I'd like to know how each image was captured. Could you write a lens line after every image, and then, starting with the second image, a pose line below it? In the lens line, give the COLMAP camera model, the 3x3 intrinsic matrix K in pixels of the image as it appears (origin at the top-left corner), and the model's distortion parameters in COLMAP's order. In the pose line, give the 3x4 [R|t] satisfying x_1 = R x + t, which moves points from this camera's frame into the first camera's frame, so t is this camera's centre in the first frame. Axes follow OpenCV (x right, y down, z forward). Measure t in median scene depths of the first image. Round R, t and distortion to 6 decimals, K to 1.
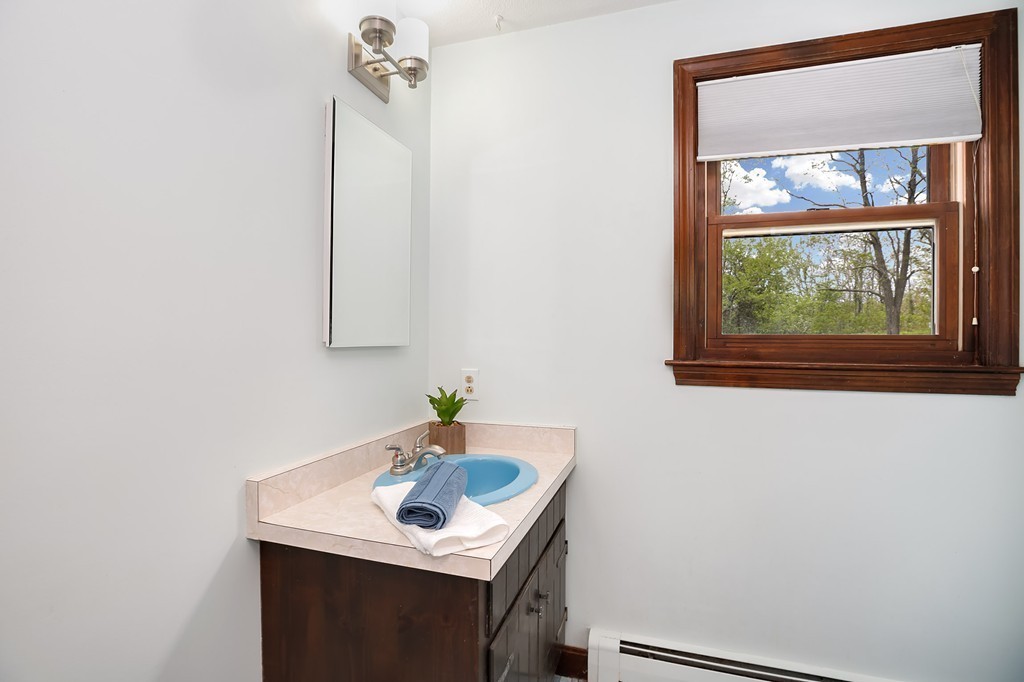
lens RADIAL K [[482.1, 0, 512.2], [0, 482.1, 337.5], [0, 0, 1]] dist [-0.023995, 0.000682]
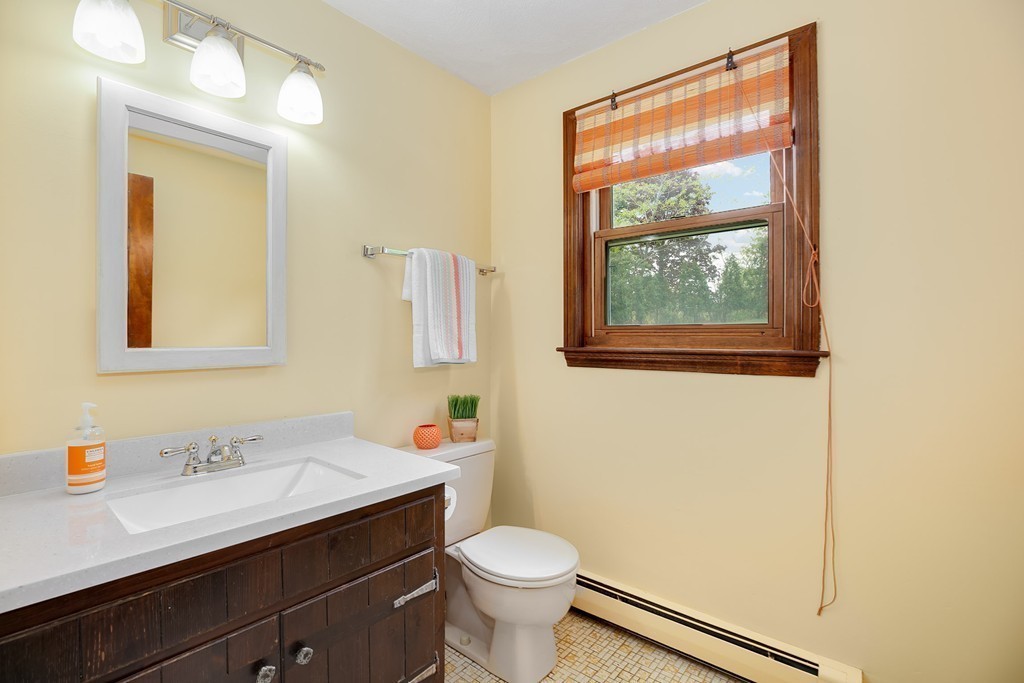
lens RADIAL K [[482.1, 0, 516.5], [0, 482.1, 336.9], [0, 0, 1]] dist [-0.023995, 0.000682]
pose [[0.928779, -0.015397, -0.370315, 0.694943], [0.020993, 0.999718, 0.011087, 0.002384], [0.370040, -0.018071, 0.928840, -0.256165]]
